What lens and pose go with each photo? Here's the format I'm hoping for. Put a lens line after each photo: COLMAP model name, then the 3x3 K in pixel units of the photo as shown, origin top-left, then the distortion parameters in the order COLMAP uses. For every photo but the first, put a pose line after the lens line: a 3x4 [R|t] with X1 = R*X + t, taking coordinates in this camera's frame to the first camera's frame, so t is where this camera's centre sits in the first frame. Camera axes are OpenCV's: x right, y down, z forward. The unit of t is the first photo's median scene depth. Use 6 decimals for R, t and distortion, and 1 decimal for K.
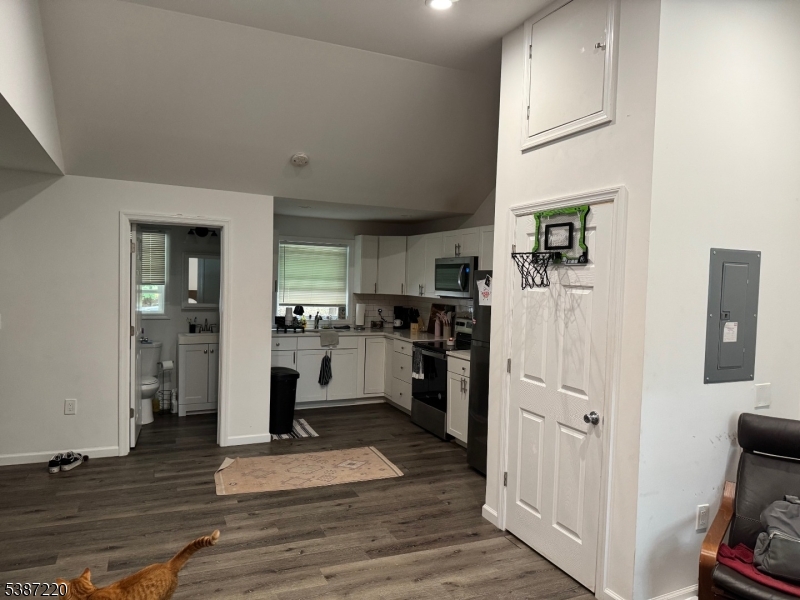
lens RADIAL K [[565.9, 0, 400.0], [0, 565.9, 300.0], [0, 0, 1]] dist [0.129905, -0.223601]
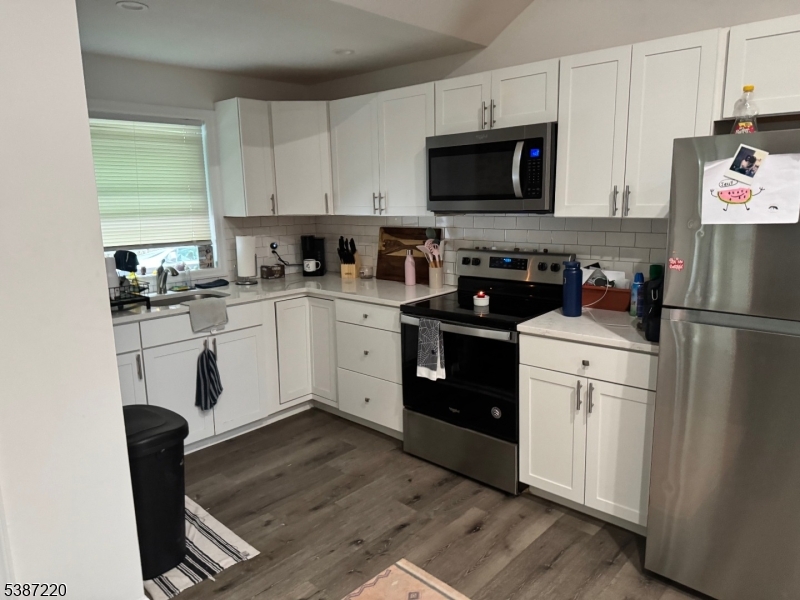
lens RADIAL K [[565.9, 0, 400.0], [0, 565.9, 300.0], [0, 0, 1]] dist [0.129905, -0.223601]
pose [[0.920880, -0.117097, 0.371843, -0.150780], [0.061335, 0.985463, 0.158435, -0.011040], [-0.384990, -0.123093, 0.914675, 0.478884]]
